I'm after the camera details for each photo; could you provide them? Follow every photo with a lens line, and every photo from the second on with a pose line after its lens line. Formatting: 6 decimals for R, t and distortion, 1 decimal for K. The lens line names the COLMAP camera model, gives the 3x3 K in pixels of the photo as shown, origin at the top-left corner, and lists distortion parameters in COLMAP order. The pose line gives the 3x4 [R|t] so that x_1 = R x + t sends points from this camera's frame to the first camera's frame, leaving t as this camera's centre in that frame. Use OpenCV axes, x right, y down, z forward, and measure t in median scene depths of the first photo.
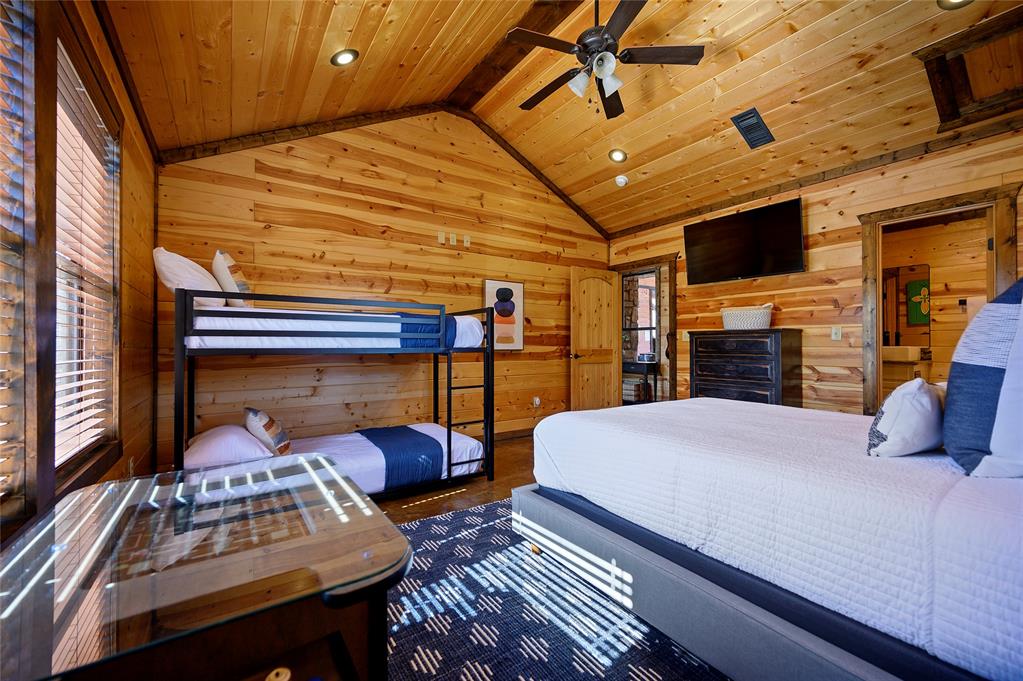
lens RADIAL K [[406.7, 0, 512.9], [0, 406.7, 342.6], [0, 0, 1]] dist [-0.003662, 0.000656]
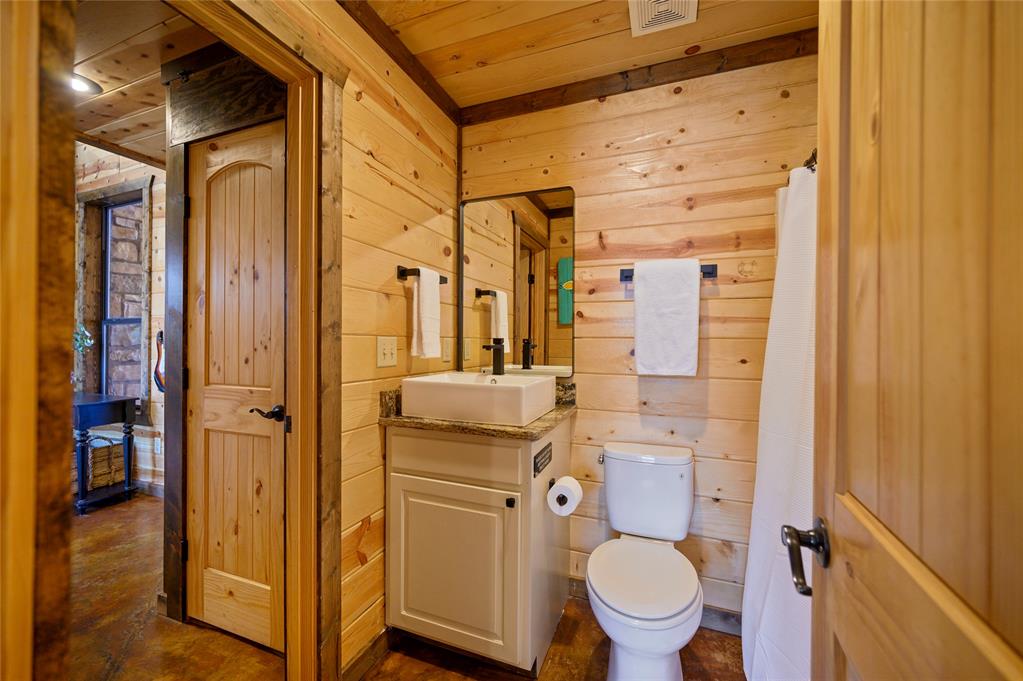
lens RADIAL K [[406.7, 0, 513.2], [0, 406.7, 341.6], [0, 0, 1]] dist [-0.003662, 0.000656]
pose [[0.821611, 0.005554, 0.570022, 0.732992], [-0.009650, 0.999945, 0.004167, -0.026965], [-0.569967, -0.008924, 0.821619, 0.683795]]
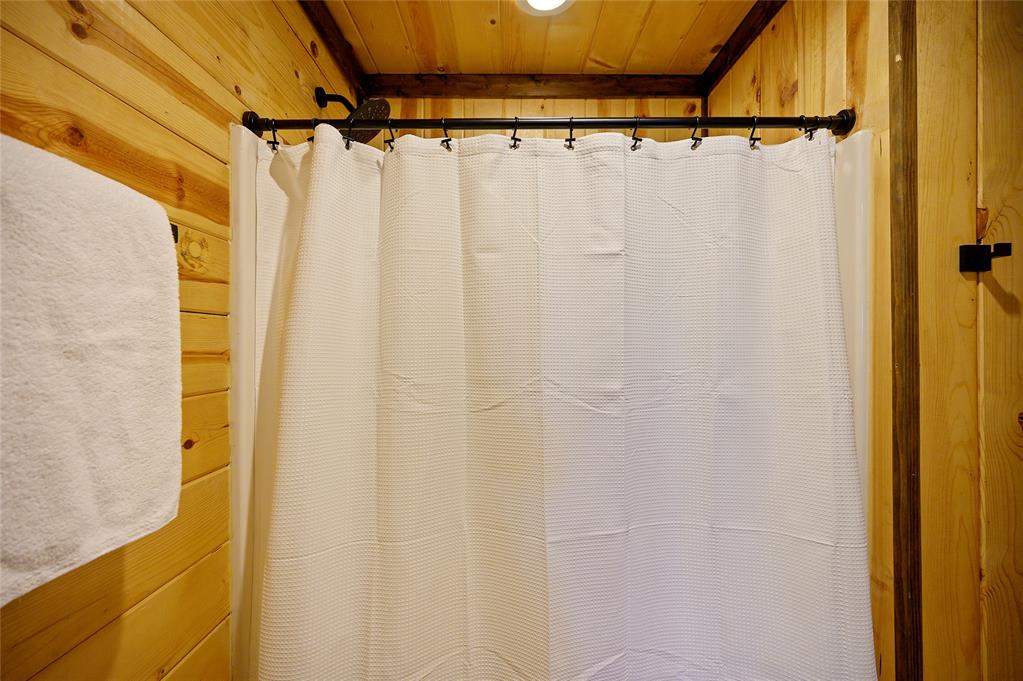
lens RADIAL K [[406.7, 0, 513.3], [0, 406.7, 341.4], [0, 0, 1]] dist [-0.003662, 0.000656]
pose [[-0.826989, 0.000806, 0.562218, 0.912430], [-0.002283, 0.999986, -0.004792, -0.055252], [-0.562214, -0.005246, -0.826975, 0.951009]]
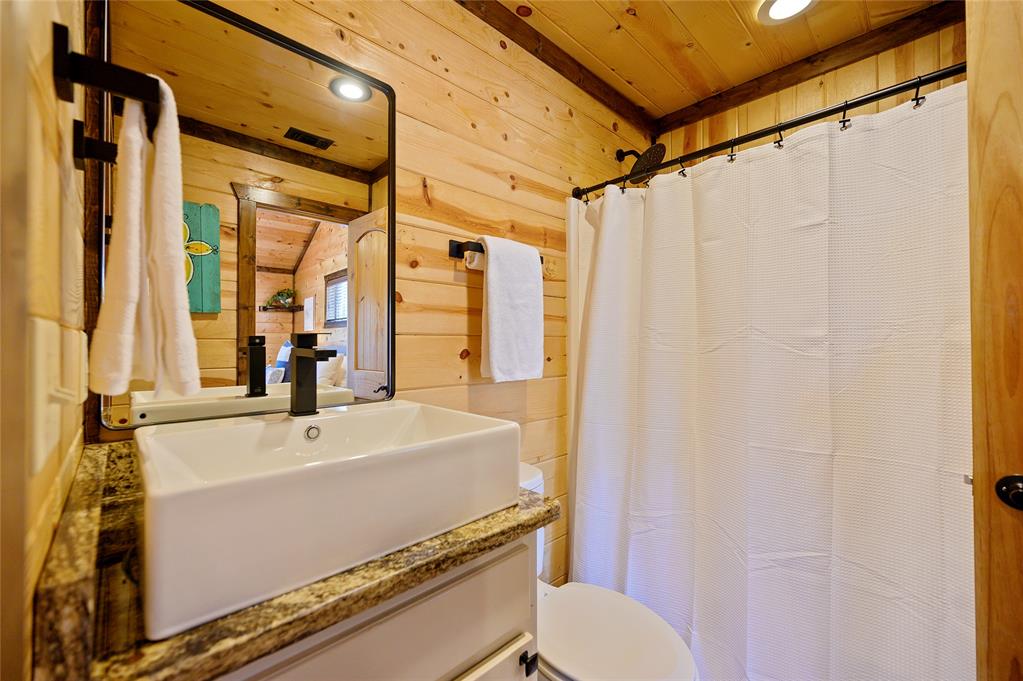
lens RADIAL K [[406.7, 0, 509.3], [0, 406.7, 340.3], [0, 0, 1]] dist [-0.003662, 0.000656]
pose [[-0.160567, 0.001164, 0.987024, 0.757110], [-0.004320, 0.999989, -0.001882, -0.025440], [-0.987015, -0.004566, -0.160560, 0.981449]]
